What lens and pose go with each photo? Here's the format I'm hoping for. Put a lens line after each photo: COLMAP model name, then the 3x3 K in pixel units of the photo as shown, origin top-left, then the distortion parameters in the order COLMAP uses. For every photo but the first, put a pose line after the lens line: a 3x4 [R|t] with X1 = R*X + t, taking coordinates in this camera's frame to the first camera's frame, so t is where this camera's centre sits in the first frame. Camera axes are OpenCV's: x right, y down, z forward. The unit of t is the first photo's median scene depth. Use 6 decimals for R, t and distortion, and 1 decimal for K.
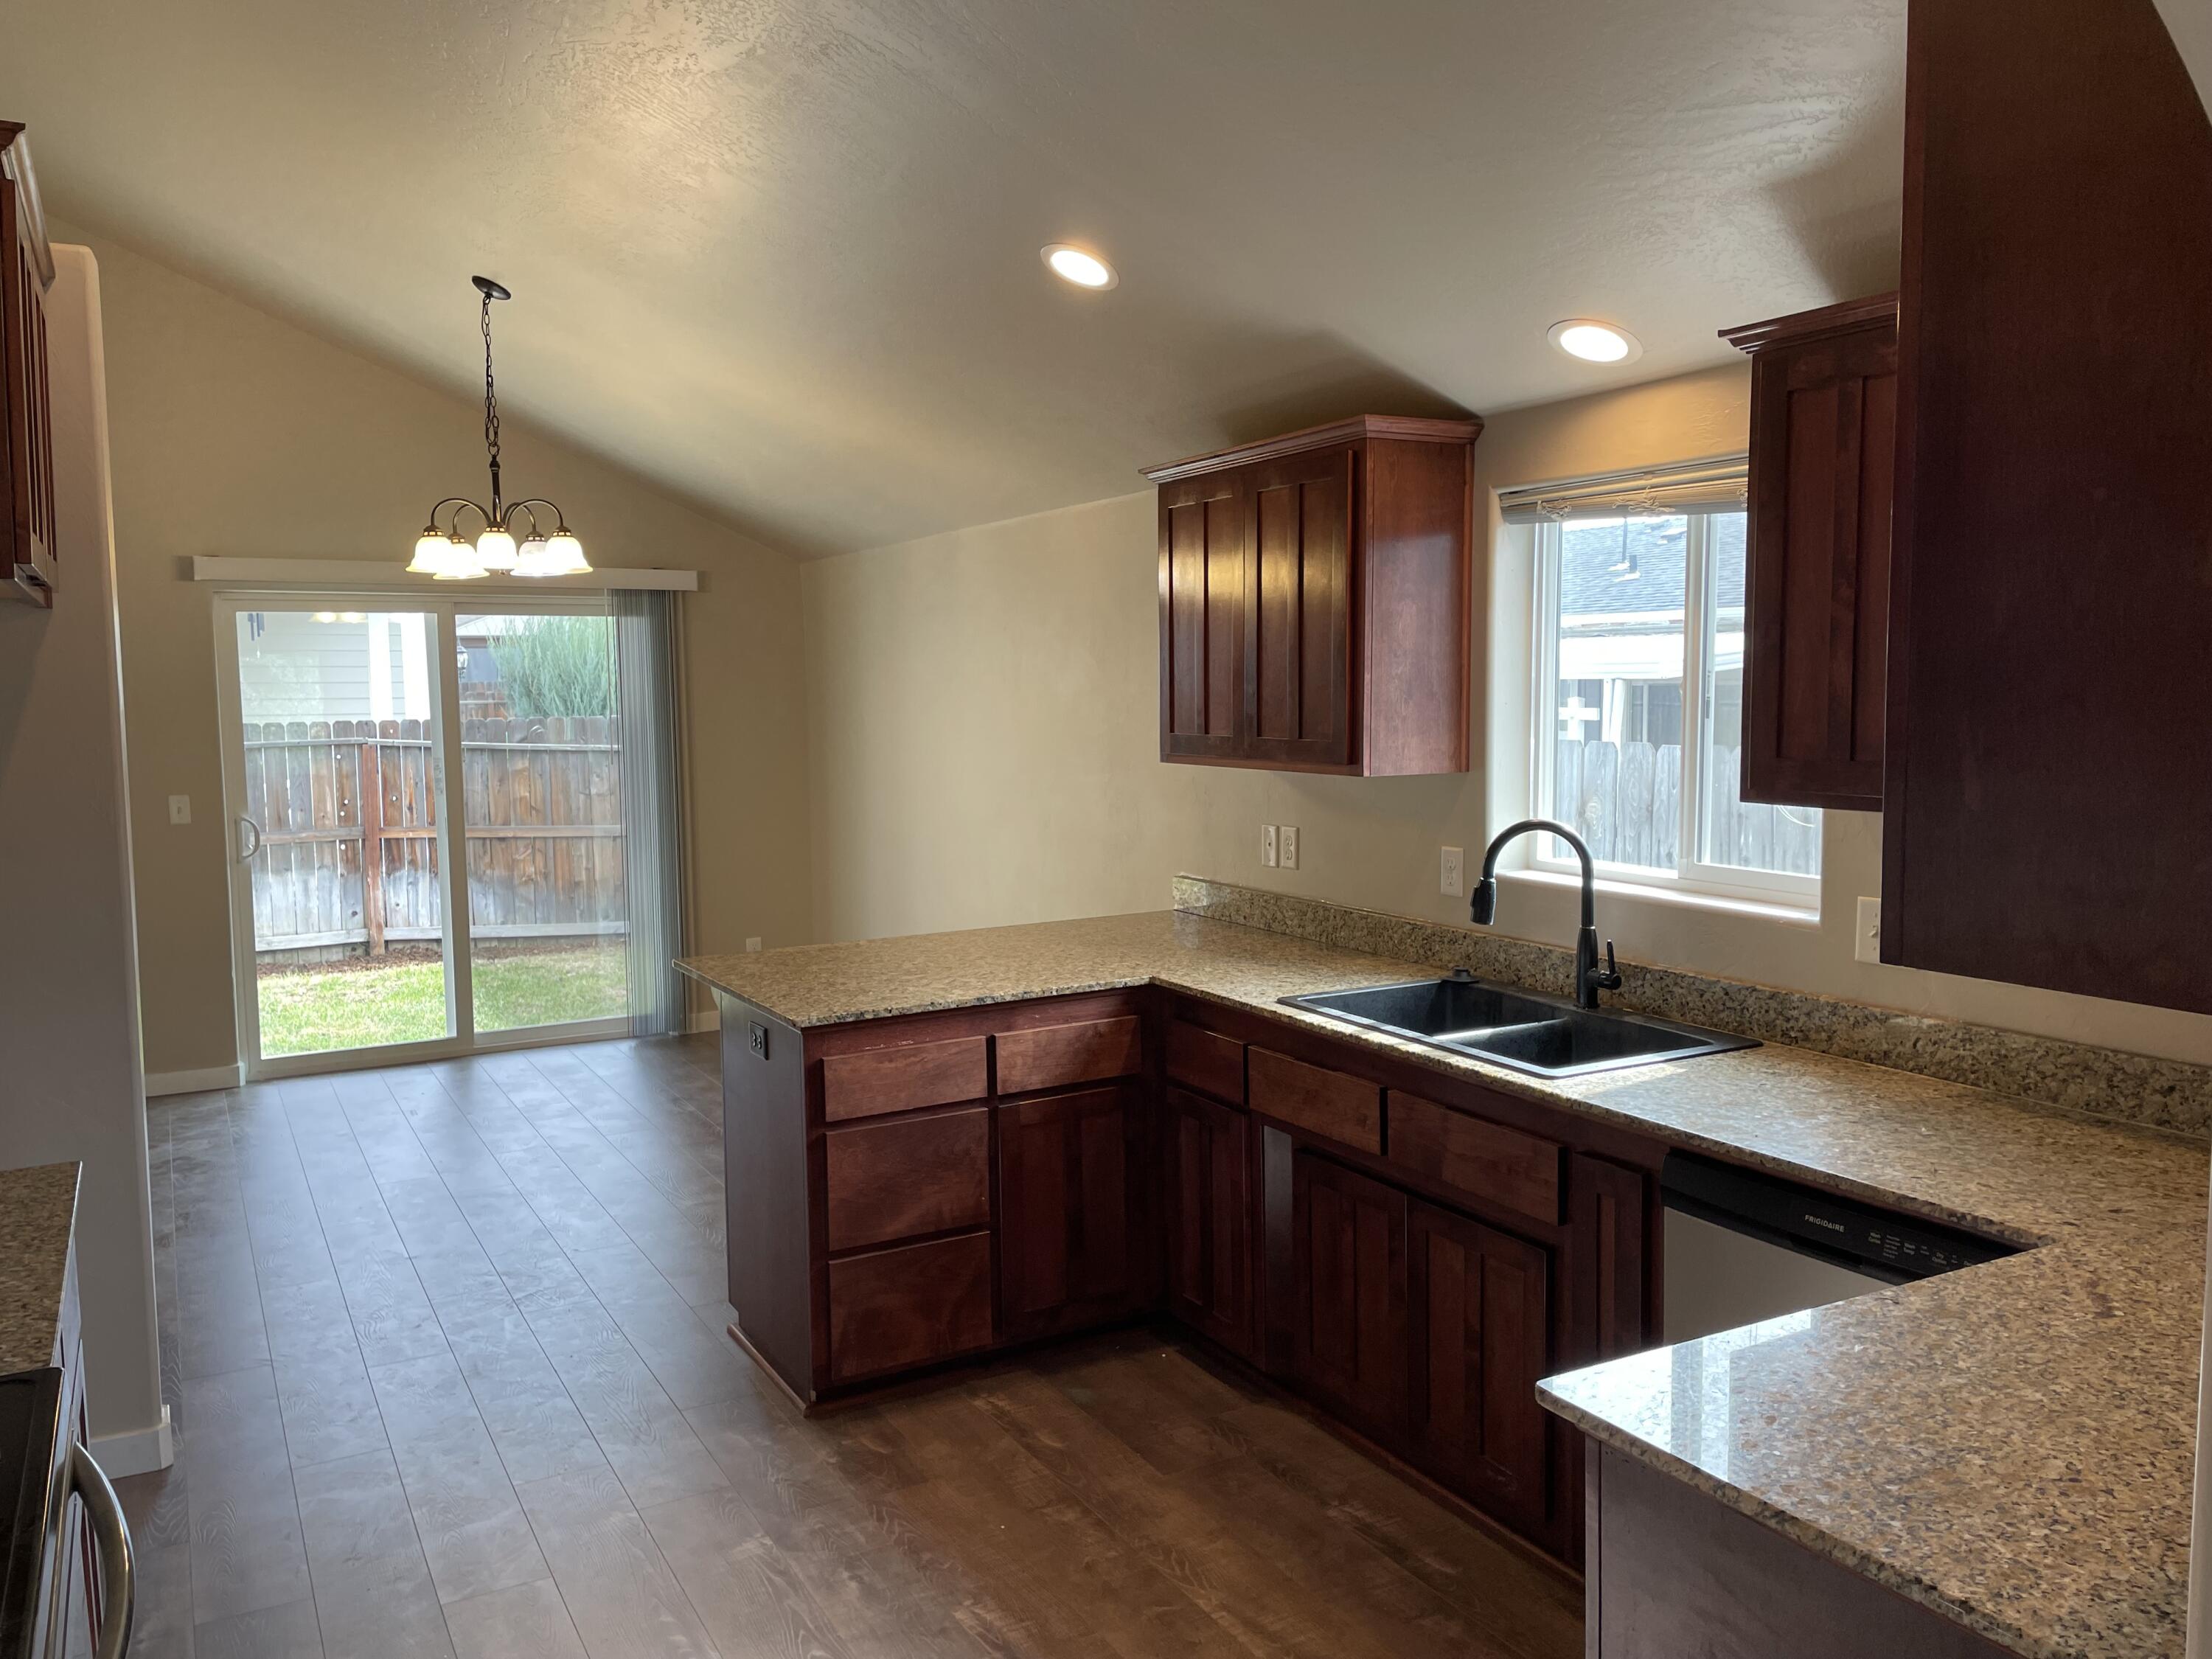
lens RADIAL K [[1654.5, 0, 1083.2], [0, 1654.5, 827.2], [0, 0, 1]] dist [0.088554, -0.111836]
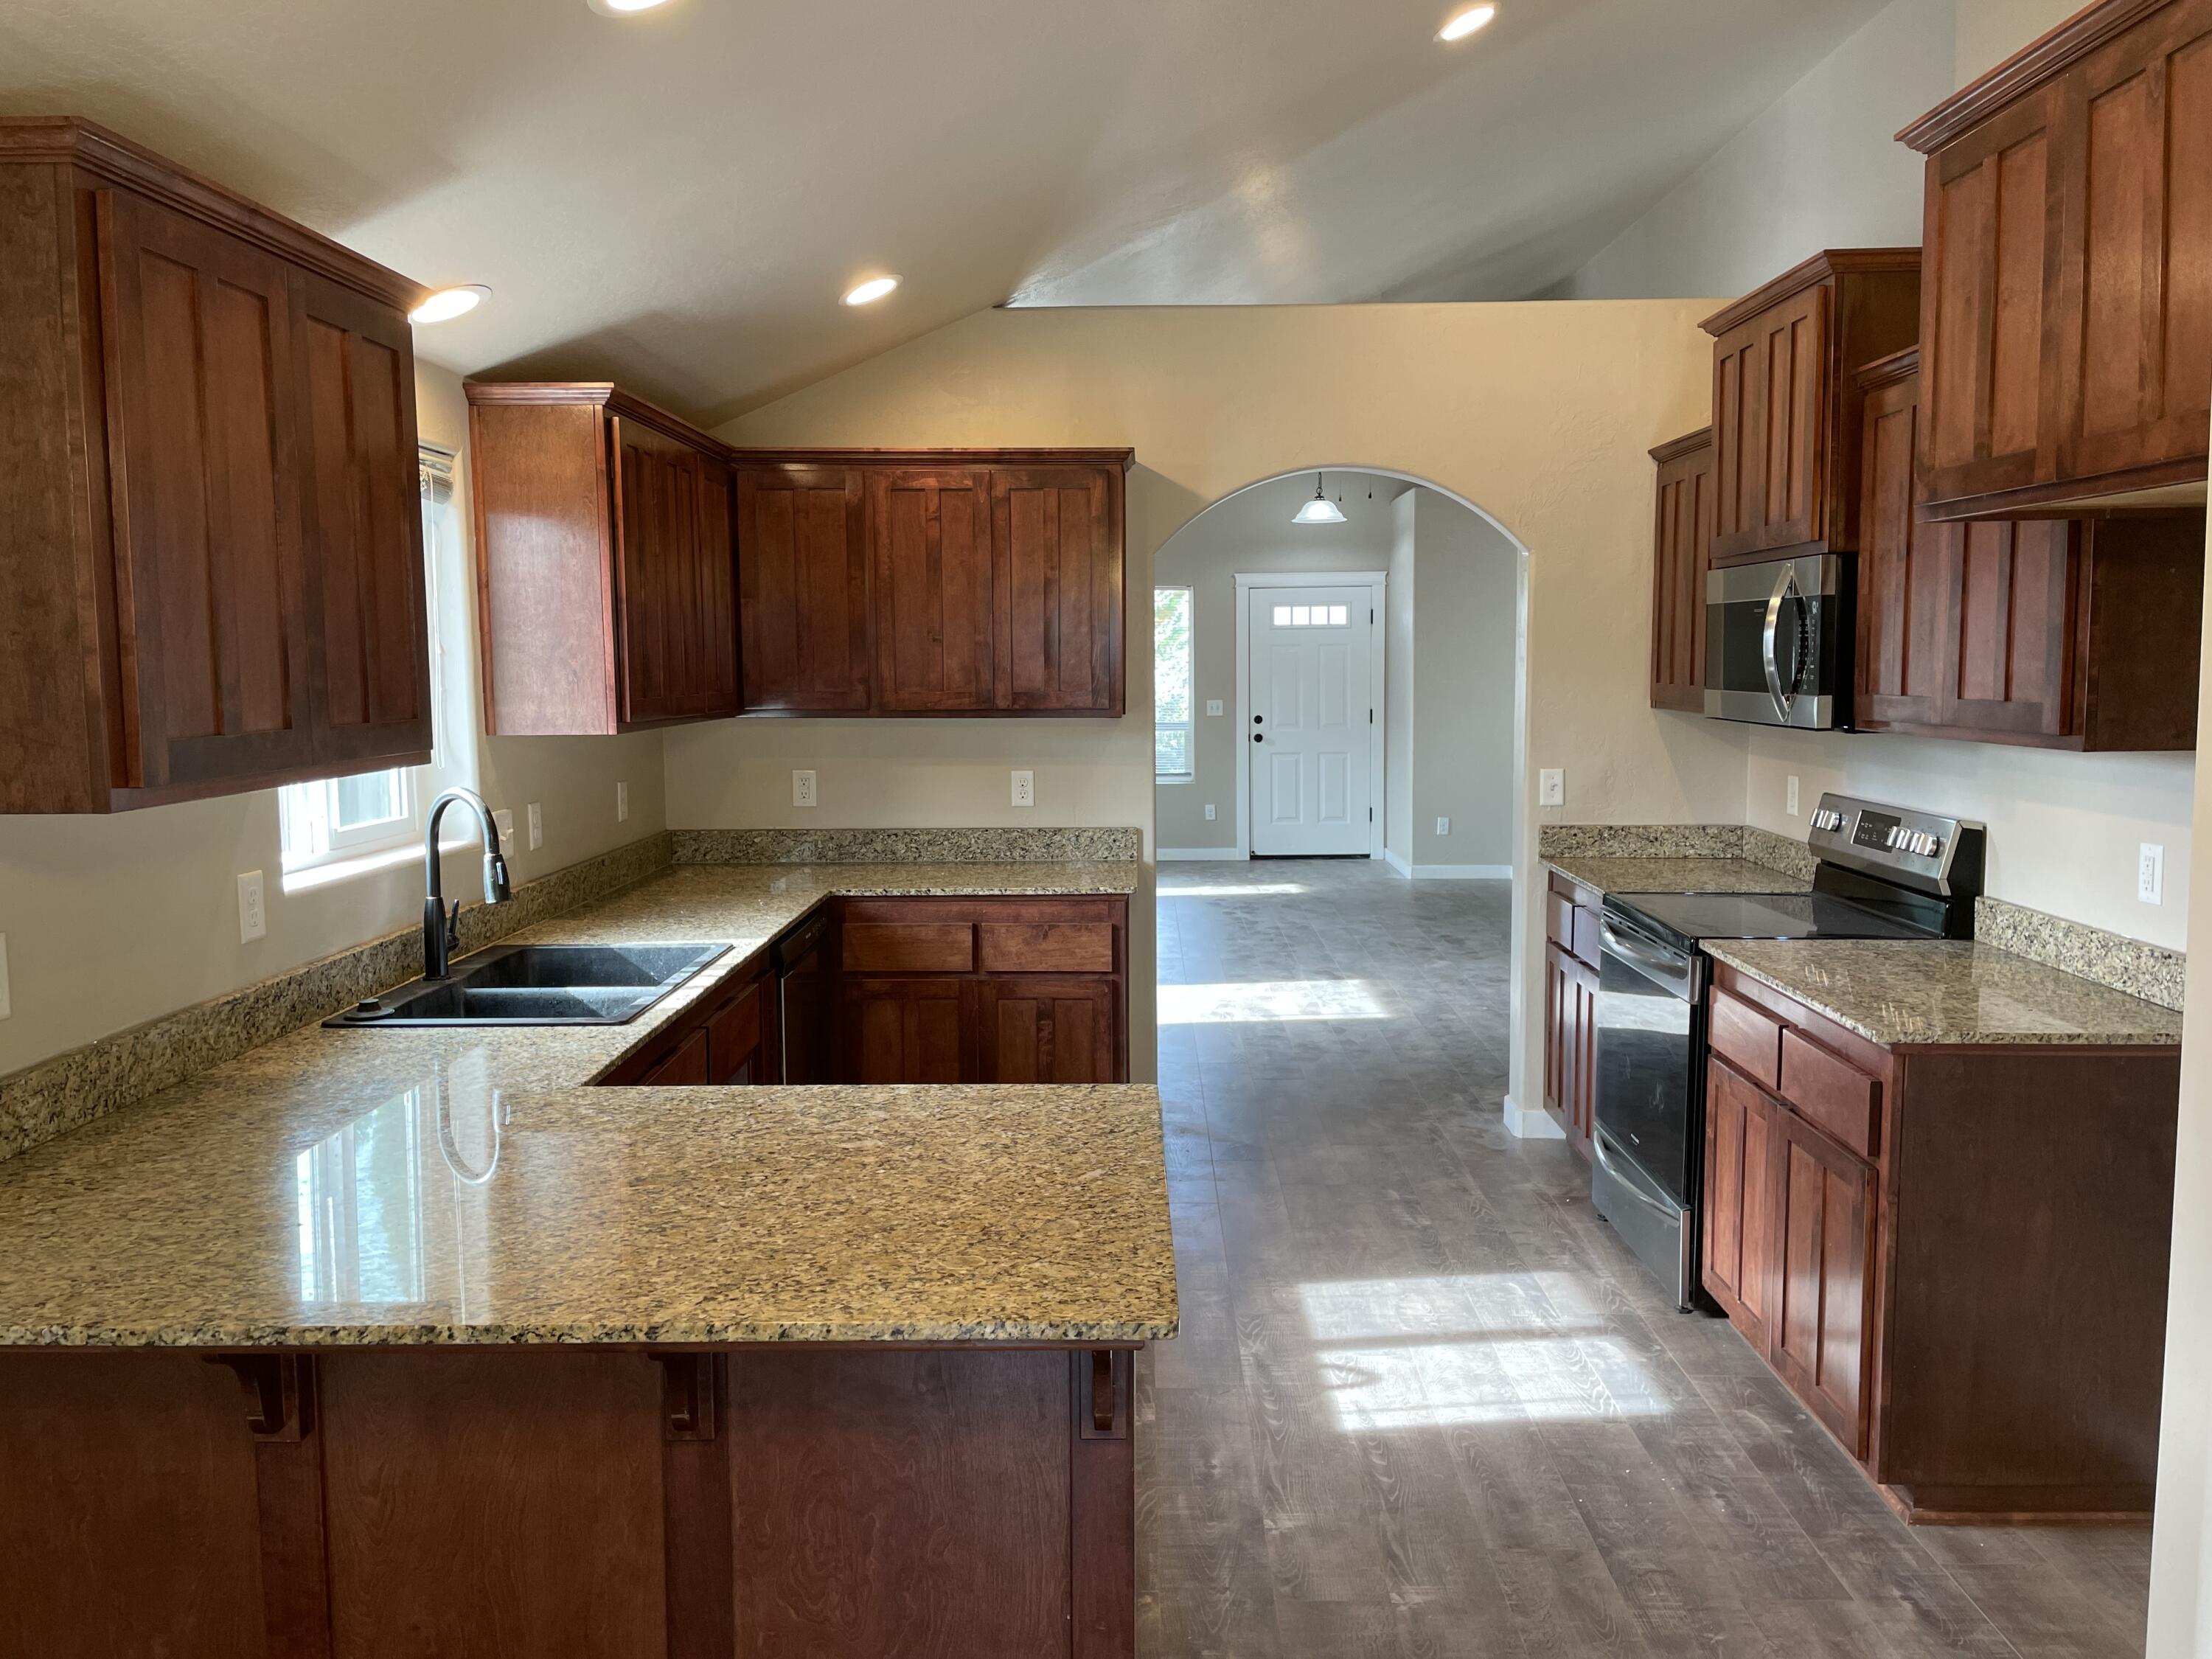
lens RADIAL K [[1654.5, 0, 1104.7], [0, 1654.5, 812.2], [0, 0, 1]] dist [0.088554, -0.111836]
pose [[-0.865588, -0.028703, 0.499933, -0.277973], [0.063108, 0.984143, 0.165769, -0.067045], [-0.496764, 0.175037, -0.850051, 0.866474]]
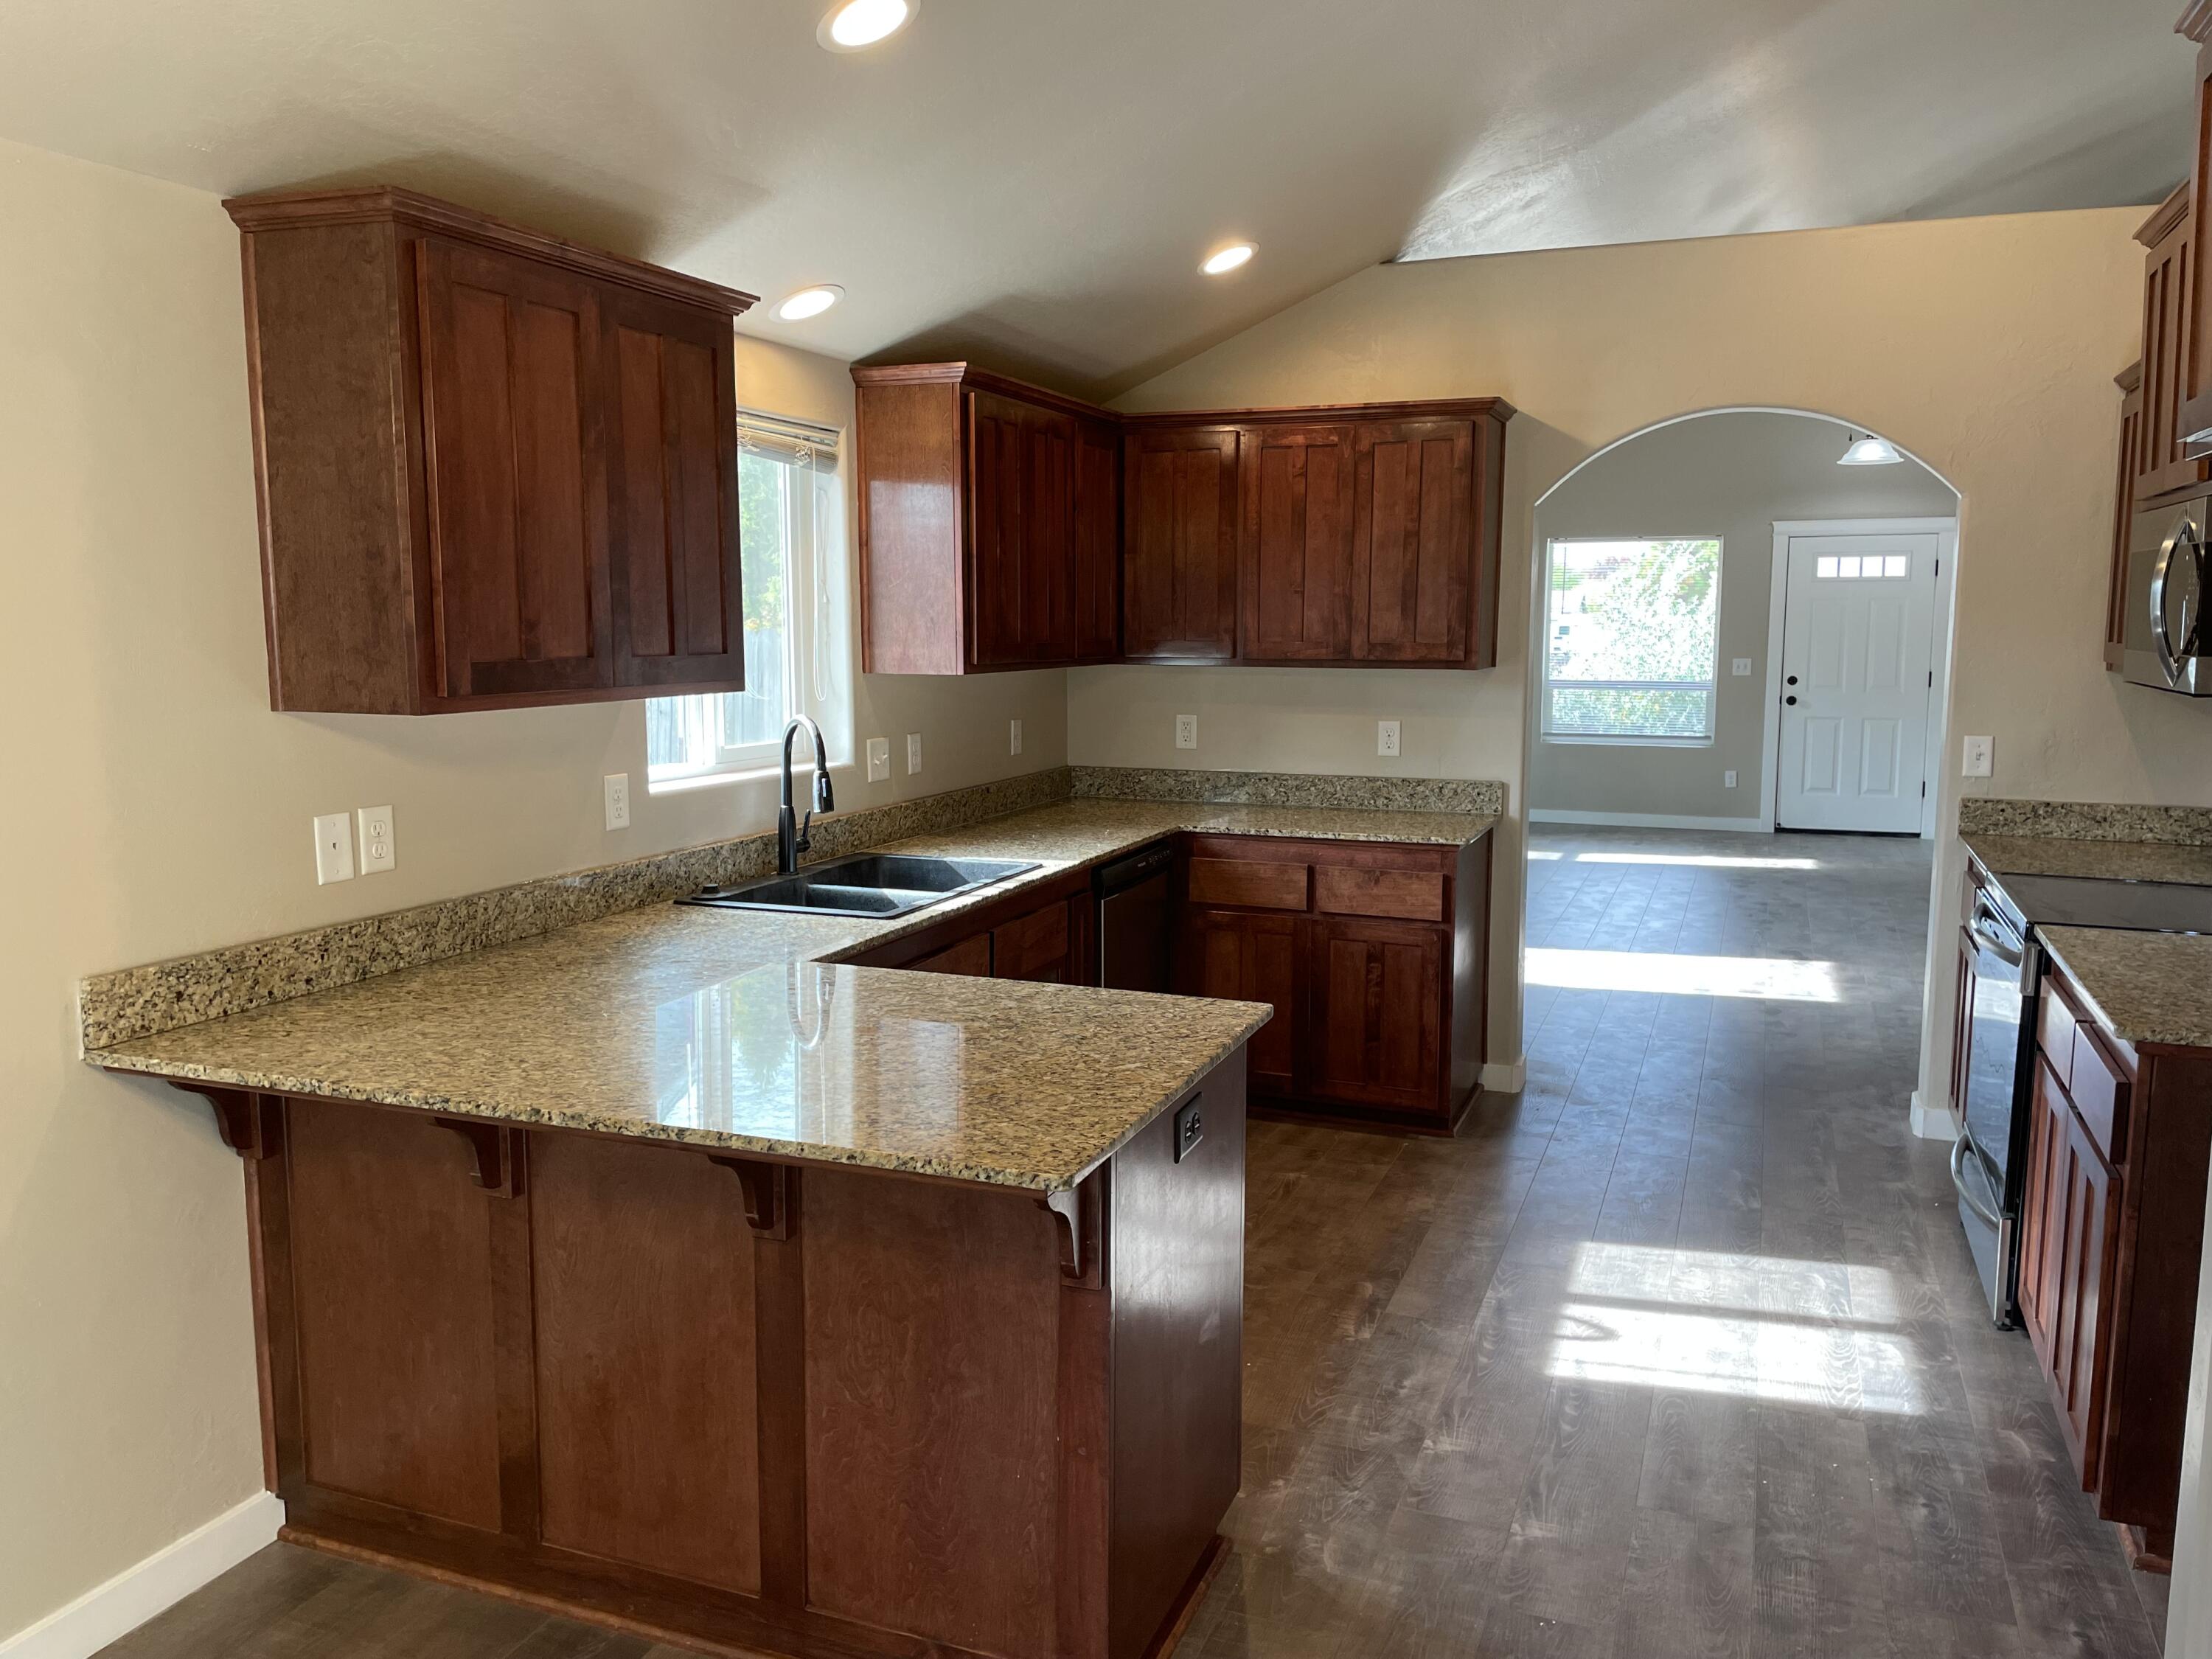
lens RADIAL K [[1654.5, 0, 1103.5], [0, 1654.5, 818.7], [0, 0, 1]] dist [0.088554, -0.111836]
pose [[-0.635793, -0.082920, 0.767393, -0.386151], [0.076858, 0.982470, 0.169837, -0.058985], [-0.768024, 0.166962, -0.618275, 0.823629]]
